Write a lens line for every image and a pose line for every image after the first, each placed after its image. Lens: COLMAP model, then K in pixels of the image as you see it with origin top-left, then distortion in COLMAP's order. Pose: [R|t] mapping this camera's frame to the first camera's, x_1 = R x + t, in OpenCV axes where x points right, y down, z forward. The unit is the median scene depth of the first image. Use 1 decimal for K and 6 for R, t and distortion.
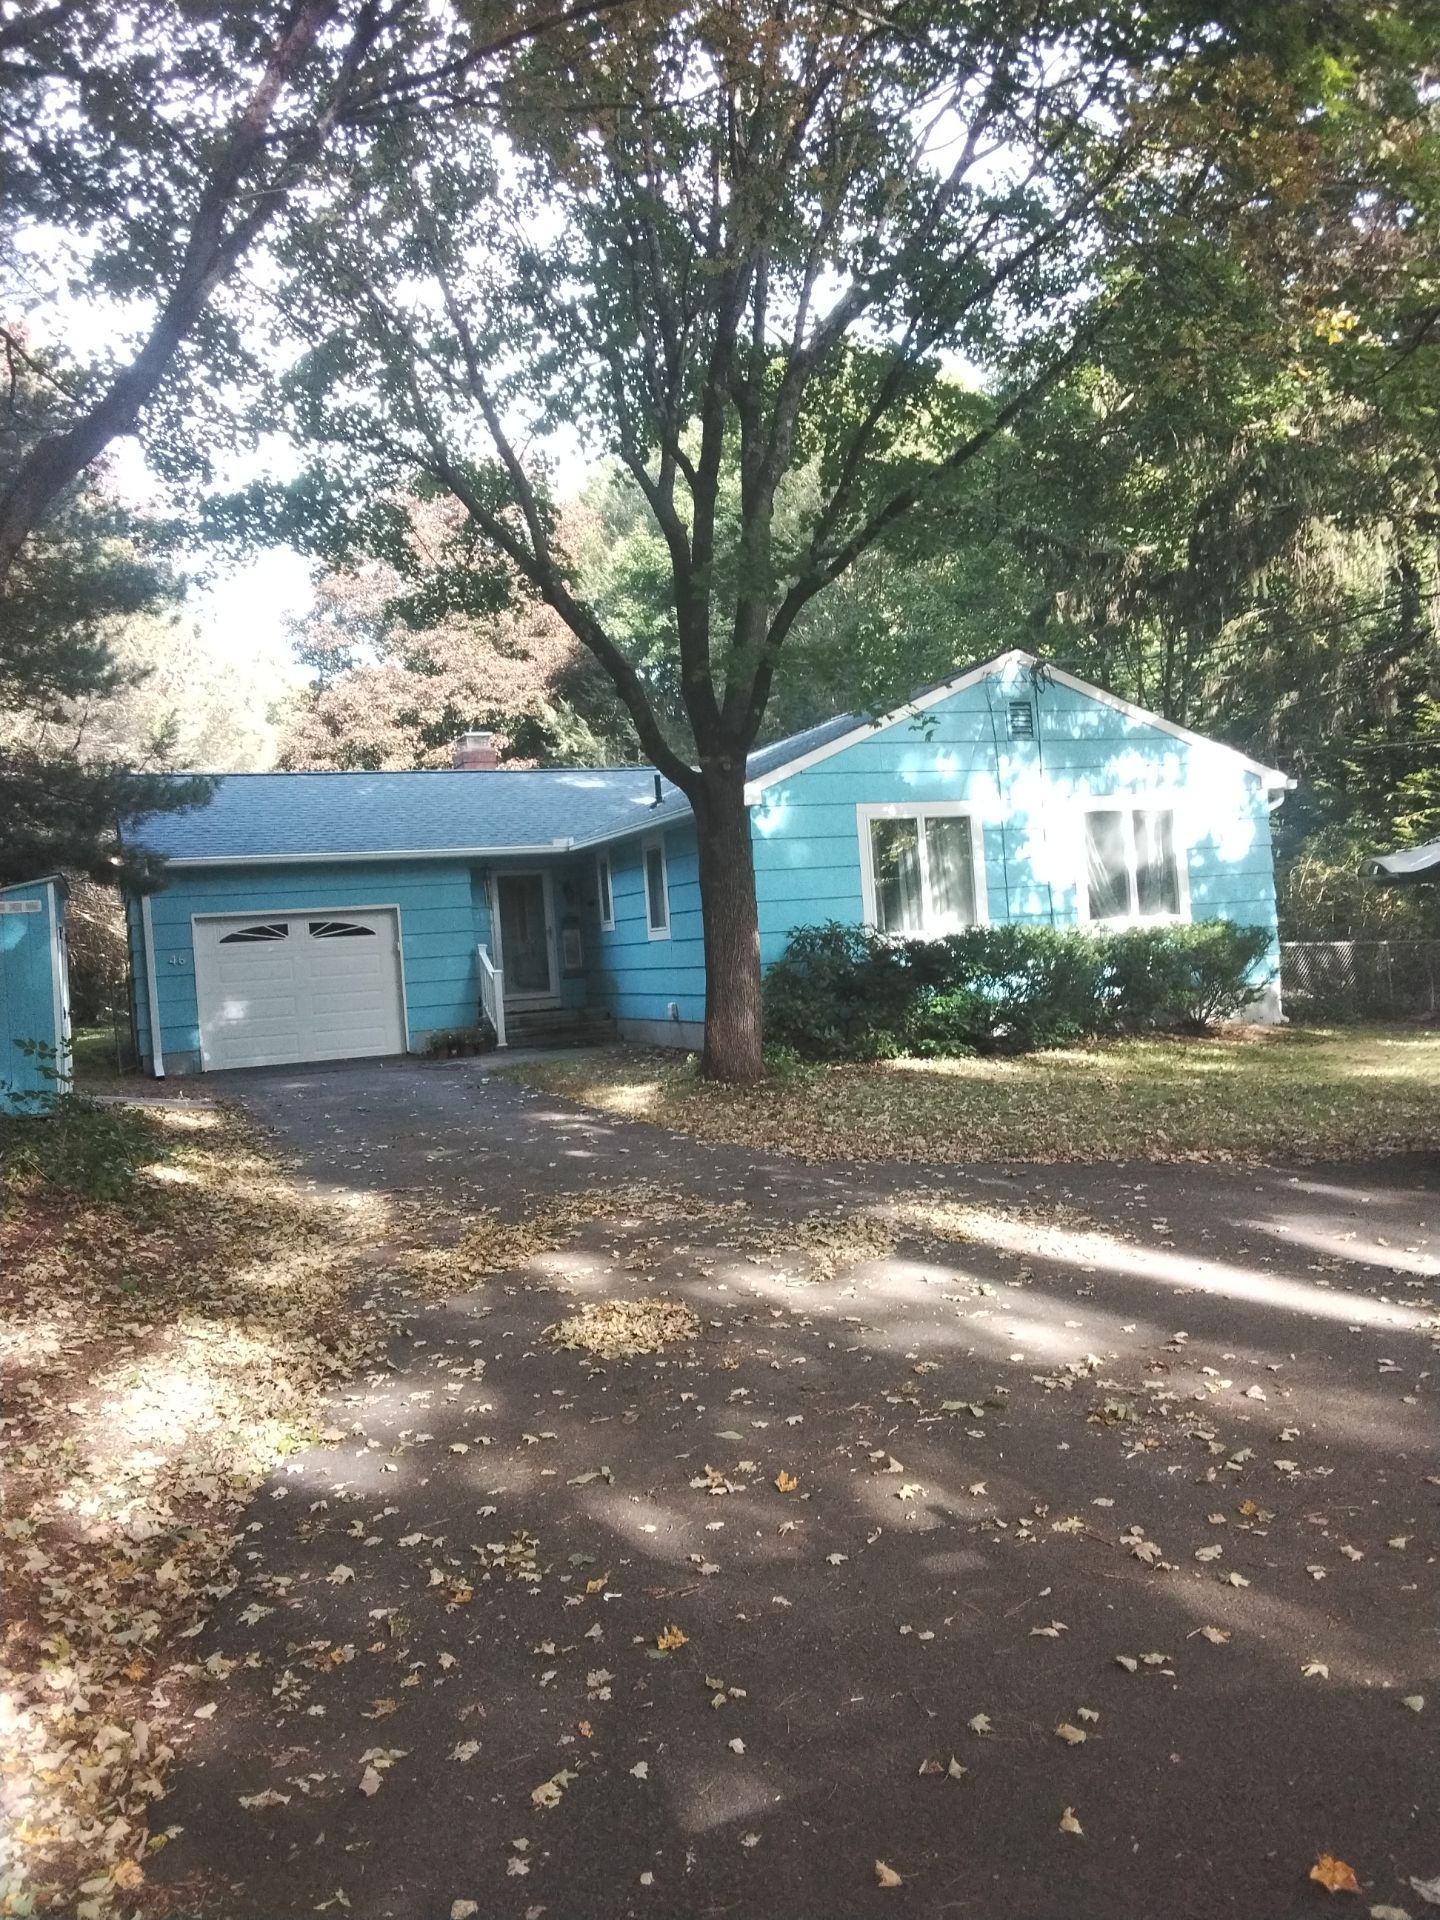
lens RADIAL K [[1510.9, 0, 734.0], [0, 1510.9, 964.0], [0, 0, 1]] dist [0.051111, -0.001047]
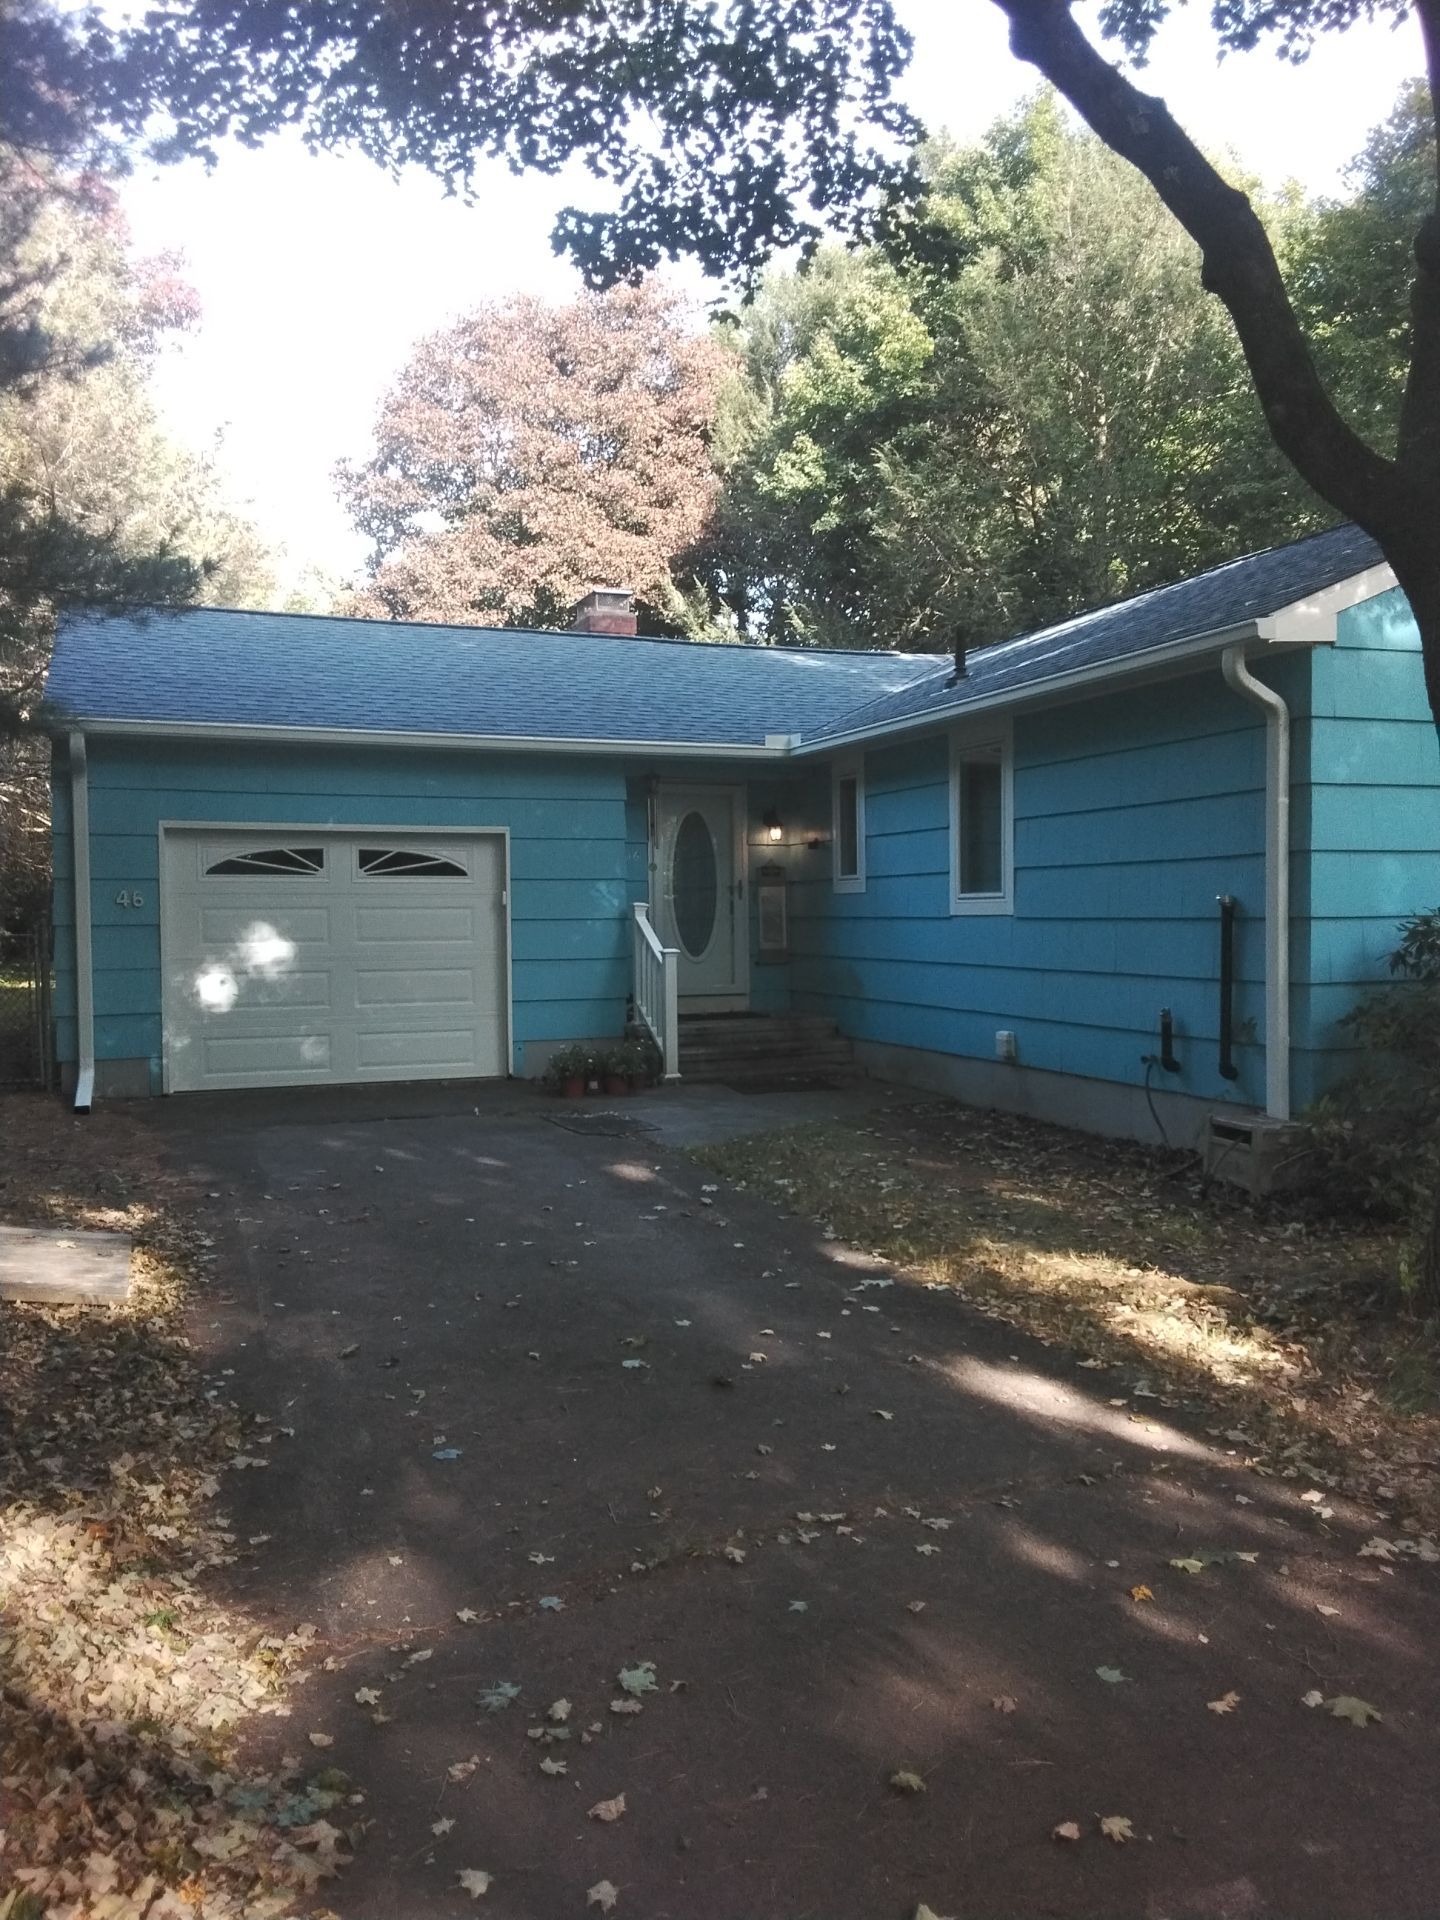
lens RADIAL K [[1510.9, 0, 708.2], [0, 1510.9, 956.4], [0, 0, 1]] dist [0.051111, -0.001047]
pose [[0.997630, 0.061147, -0.031559, -0.118919], [-0.060582, 0.997991, 0.018565, -0.004412], [0.032631, -0.016609, 0.999329, 0.398350]]
